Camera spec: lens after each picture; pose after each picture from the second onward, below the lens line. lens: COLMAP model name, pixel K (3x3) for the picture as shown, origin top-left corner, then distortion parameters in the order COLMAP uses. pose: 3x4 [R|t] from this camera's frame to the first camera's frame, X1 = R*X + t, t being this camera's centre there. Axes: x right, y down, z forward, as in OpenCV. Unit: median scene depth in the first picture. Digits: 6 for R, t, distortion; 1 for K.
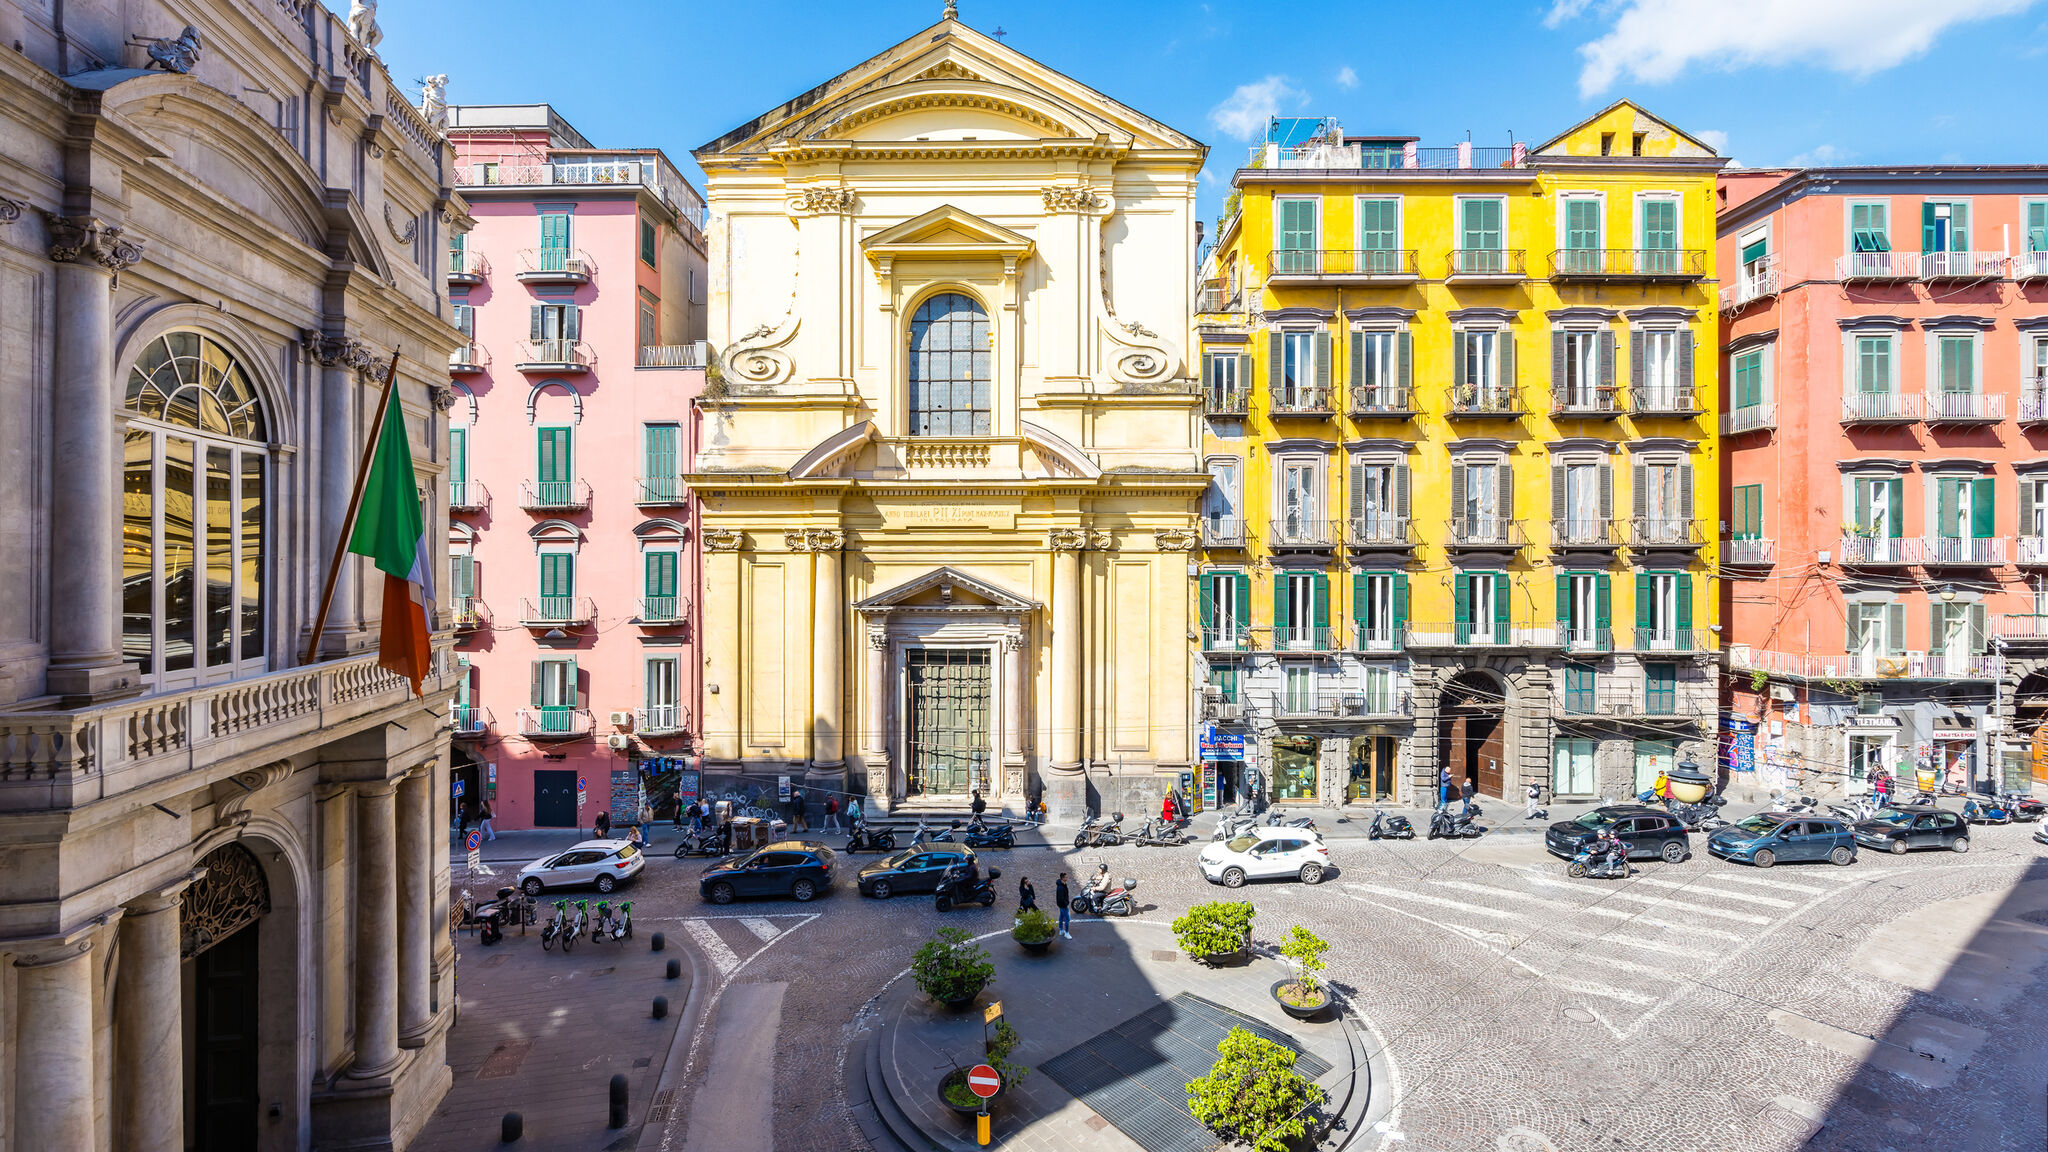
lens RADIAL K [[839.0, 0, 1050.6], [0, 839.0, 561.4], [0, 0, 1]] dist [-0.002565, -0.000314]
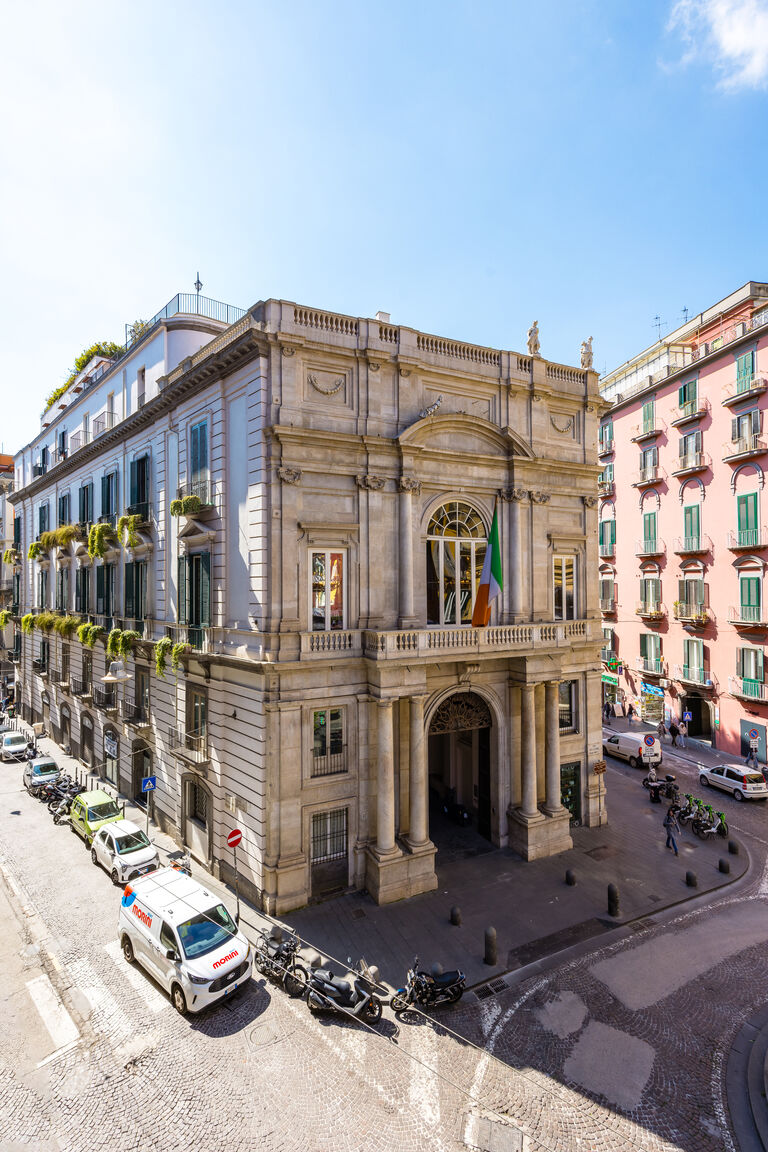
lens RADIAL K [[533.5, 0, 369.4], [0, 533.5, 575.5], [0, 0, 1]] dist [0.017174, 0.000826]
pose [[0.171518, -0.019884, -0.984980, 0.251955], [0.007792, 0.999792, -0.018826, -0.000714], [0.985150, -0.004446, 0.171637, 0.164421]]
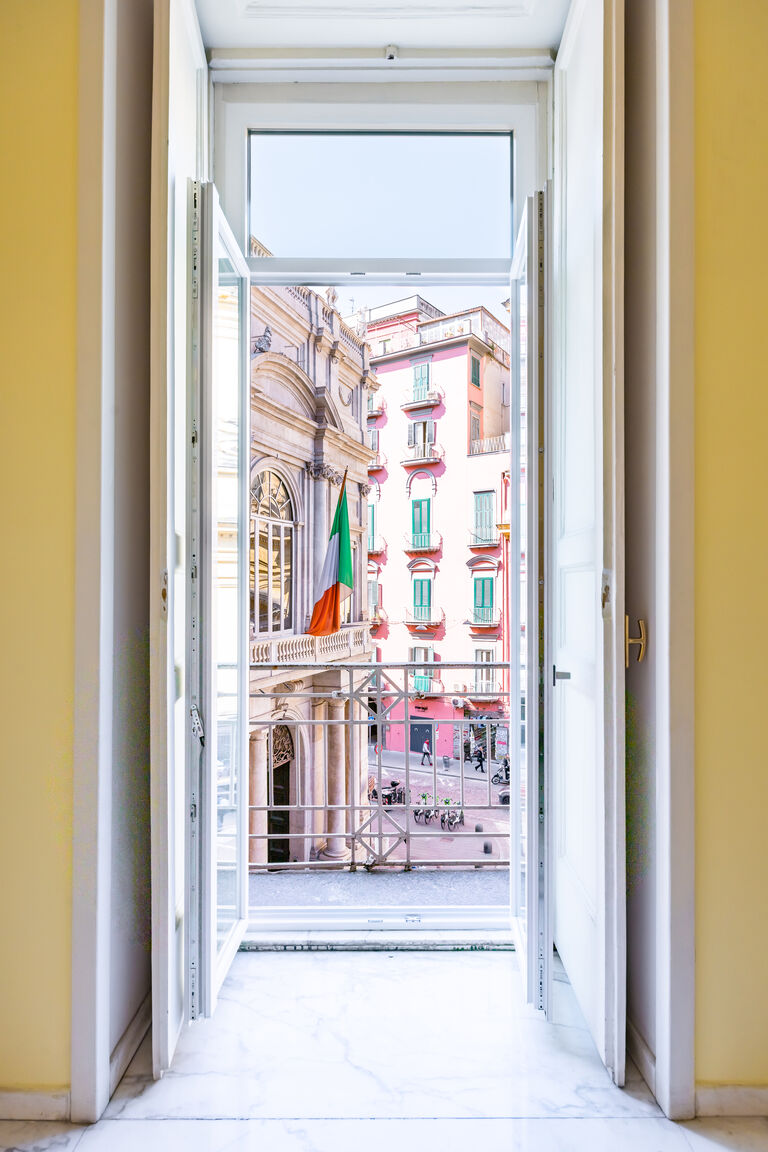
lens RADIAL K [[671.7, 0, 383.8], [0, 671.7, 581.4], [0, 0, 1]] dist [0.016366, -0.000028]
pose [[0.828164, -0.006297, -0.560450, 0.058346], [0.000978, 0.999952, -0.009790, 0.007308], [0.560484, 0.007560, 0.828130, -0.086810]]
